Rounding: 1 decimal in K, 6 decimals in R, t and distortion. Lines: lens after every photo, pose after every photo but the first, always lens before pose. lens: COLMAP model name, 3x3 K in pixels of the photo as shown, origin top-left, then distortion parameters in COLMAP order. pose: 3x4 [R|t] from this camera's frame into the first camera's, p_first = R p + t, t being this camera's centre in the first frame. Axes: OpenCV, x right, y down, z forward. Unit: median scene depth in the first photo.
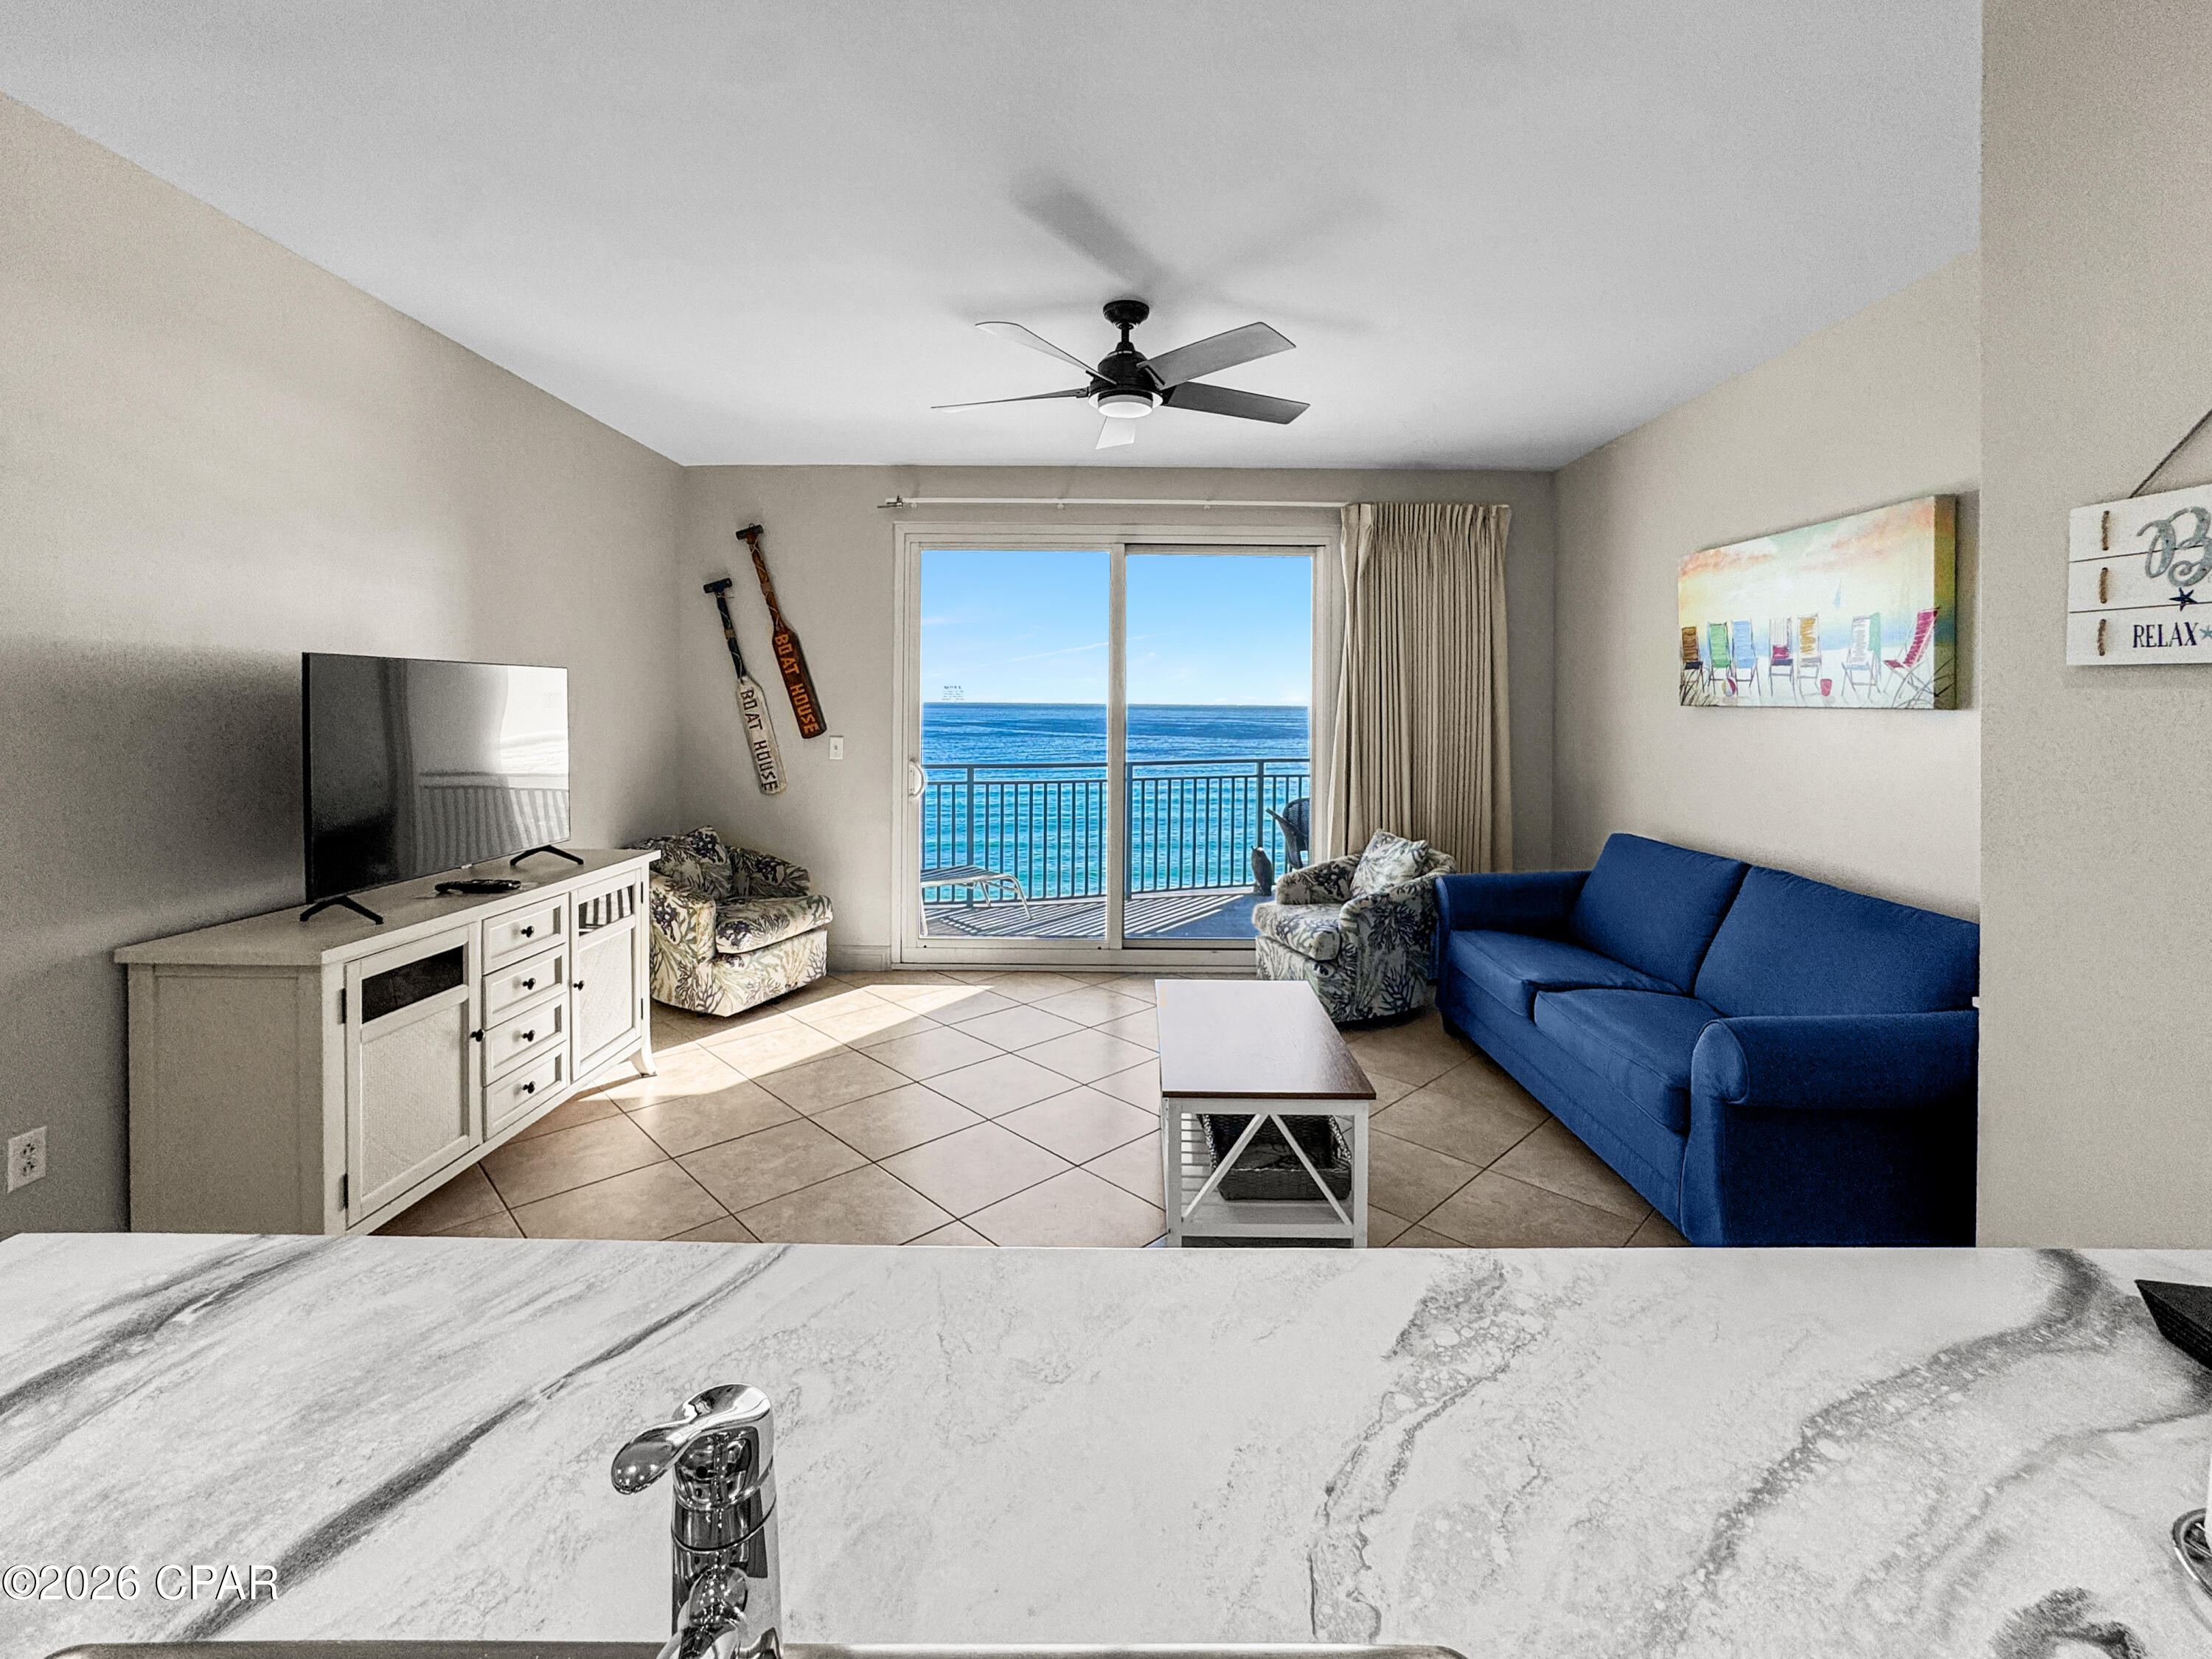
lens RADIAL K [[949.1, 0, 1117.1], [0, 949.1, 705.8], [0, 0, 1]] dist [-0.031555, 0.011474]
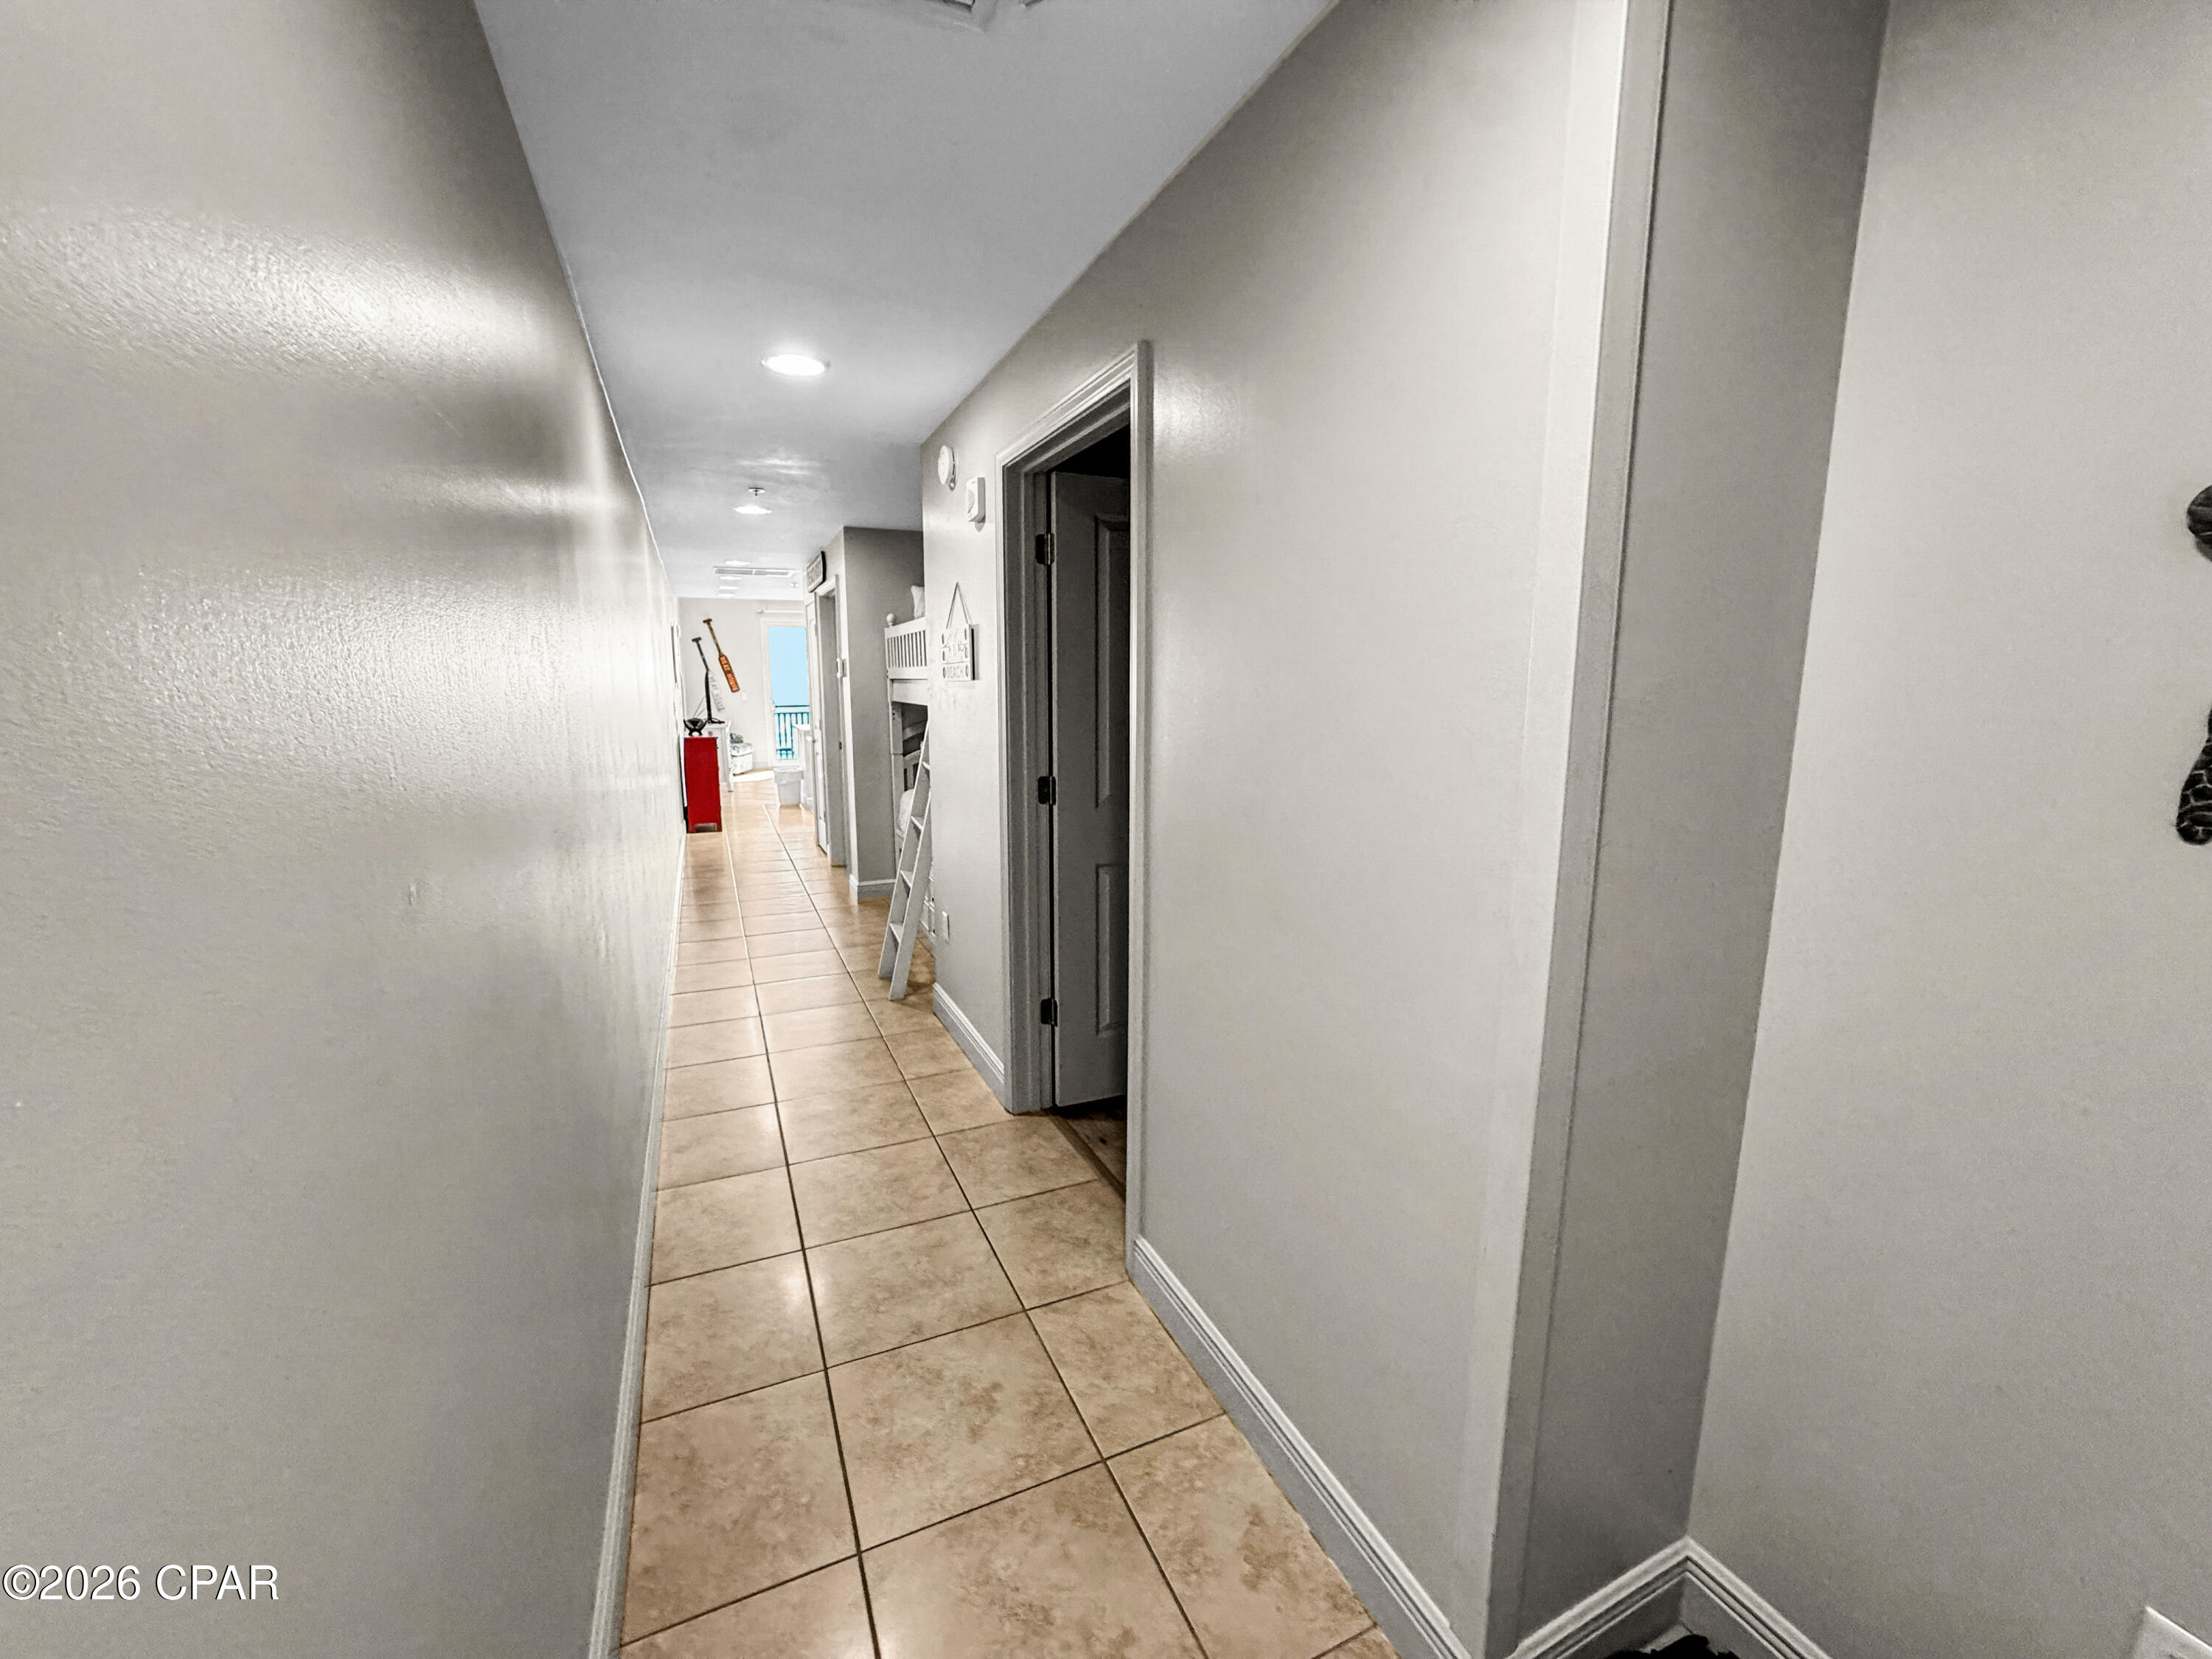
lens RADIAL K [[900.7, 0, 1109.9], [0, 900.7, 835.0], [0, 0, 1]] dist [-0.038644, 0.019122]
pose [[0.910576, -0.078843, 0.405753, -0.588285], [0.009617, 0.985415, 0.169897, 0.012682], [-0.413230, -0.150802, 0.898053, -2.849551]]
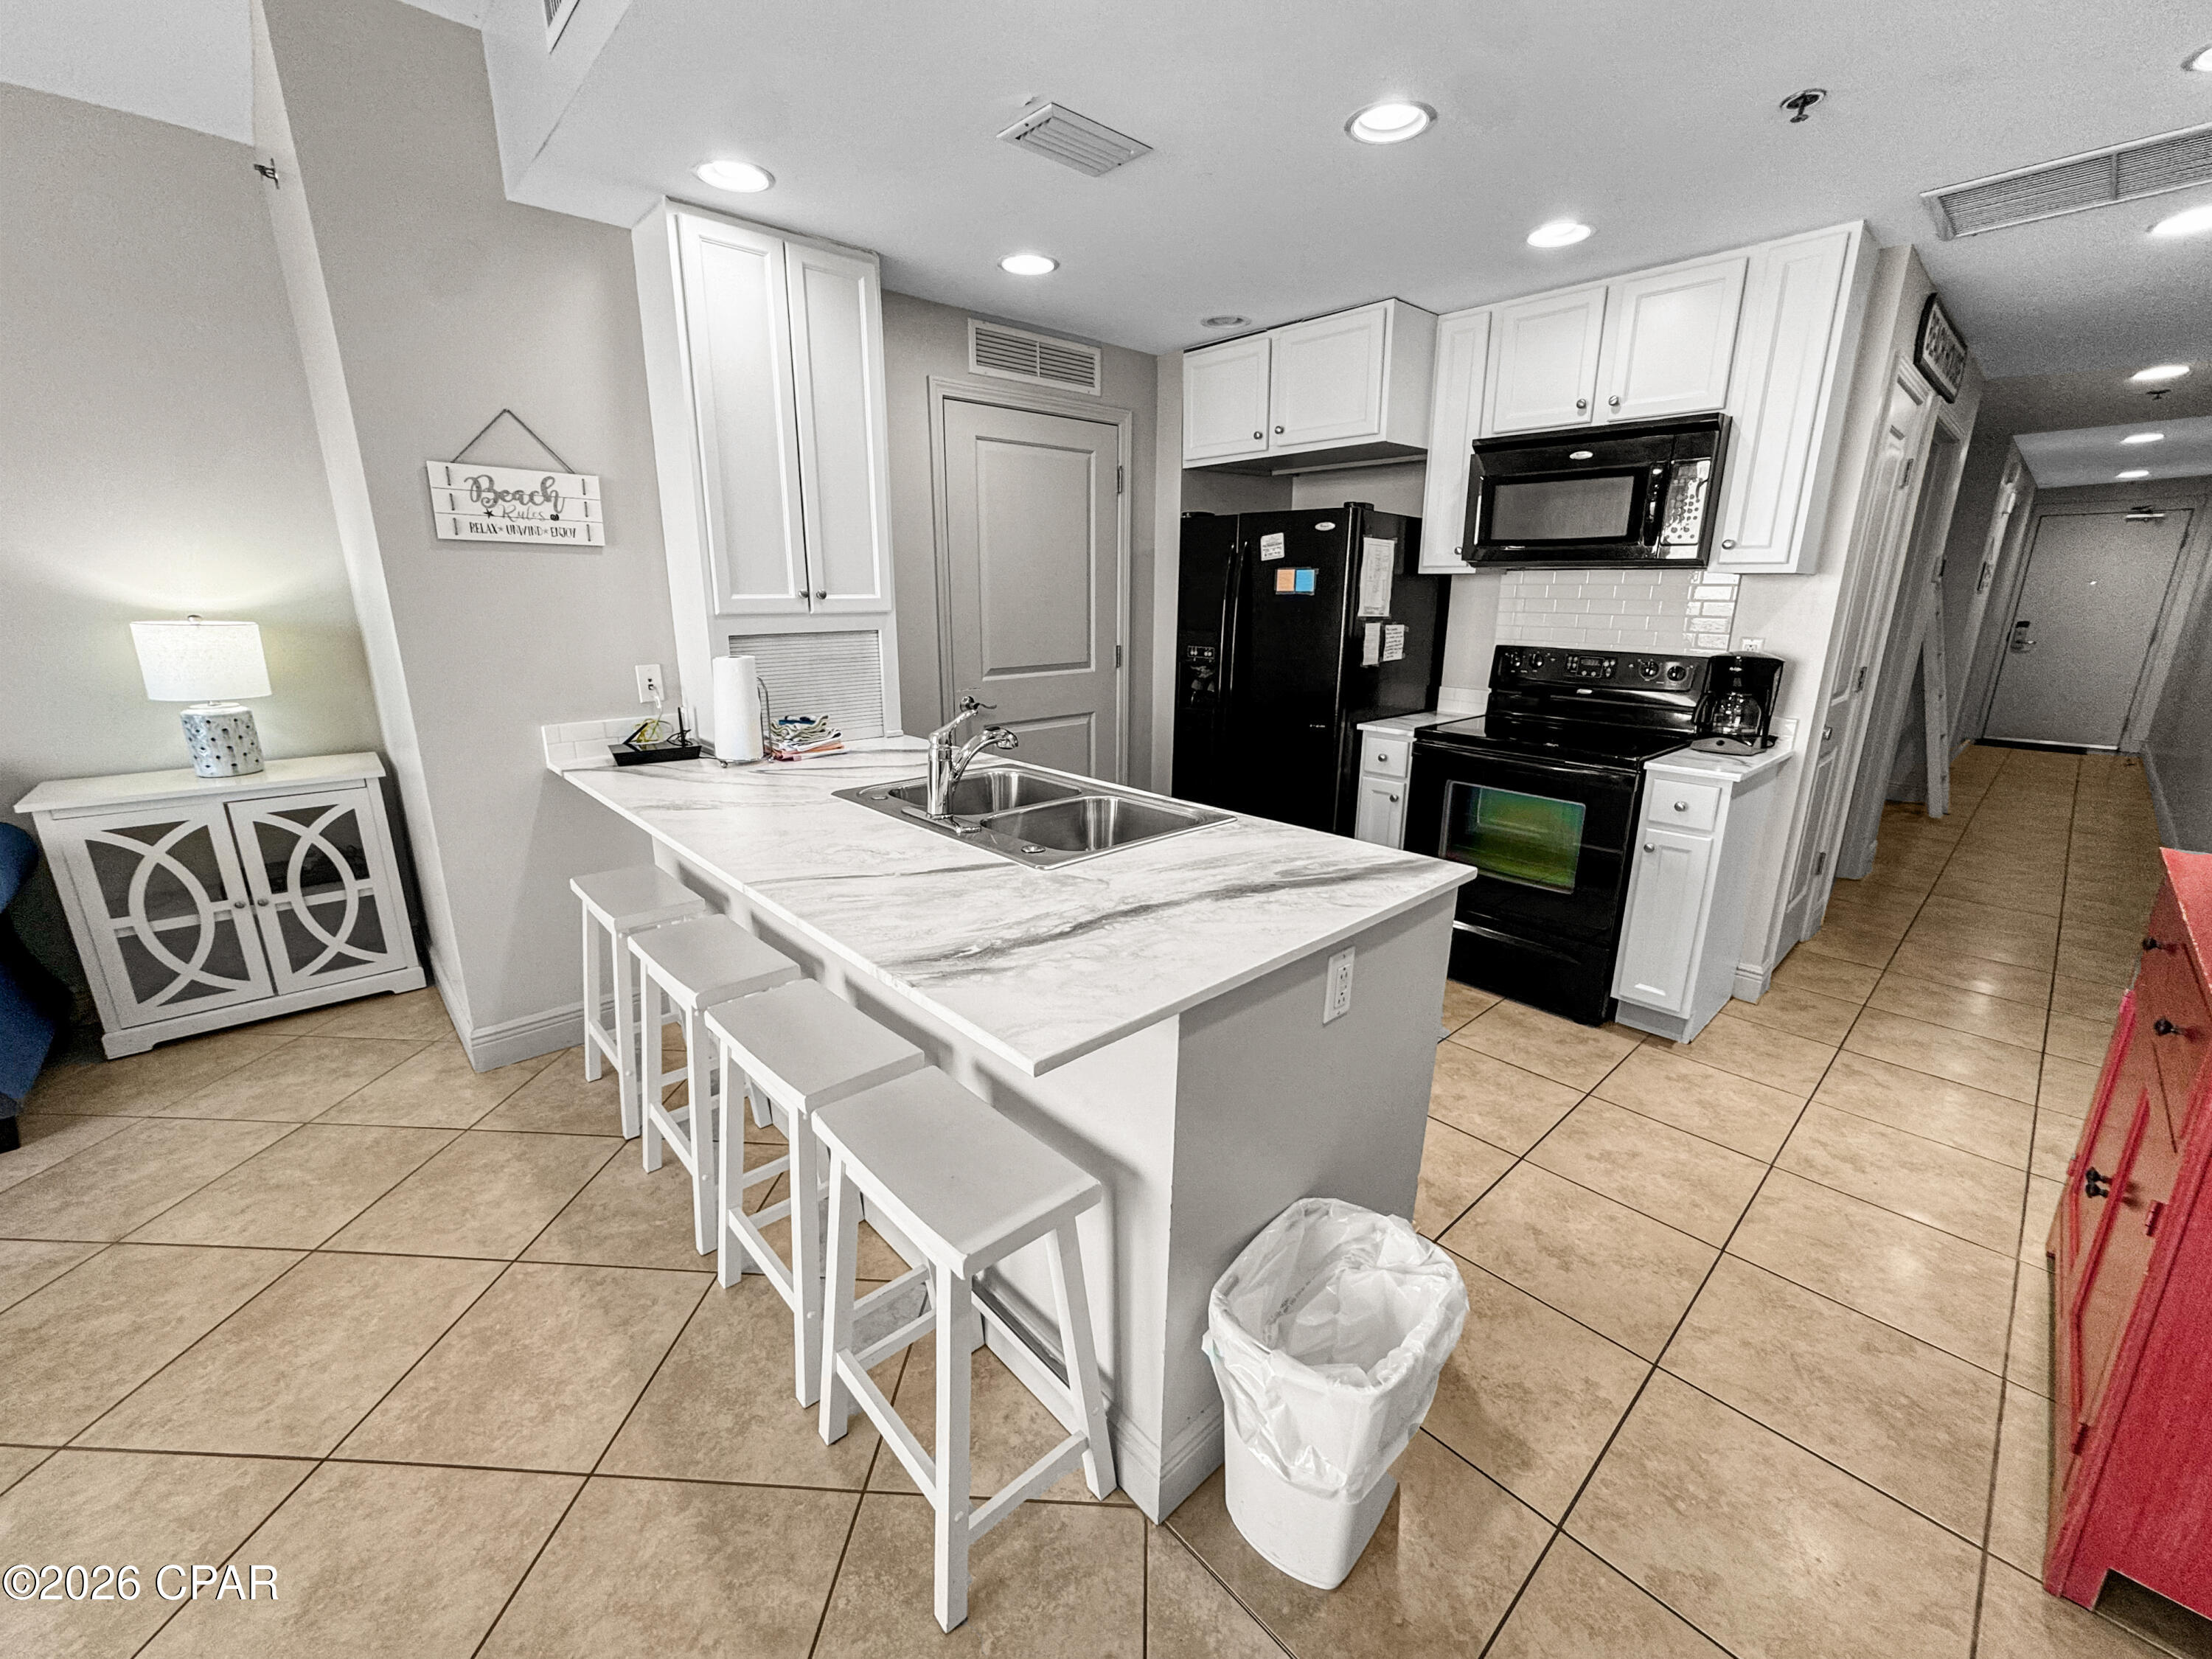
lens RADIAL K [[900.7, 0, 1109.9], [0, 900.7, 835.0], [0, 0, 1]] dist [-0.038644, 0.019122]
pose [[-0.675221, -0.207568, 0.707808, -0.499847], [-0.005371, 0.960947, 0.276679, 0.012649], [-0.737595, 0.183018, -0.649967, 0.406860]]
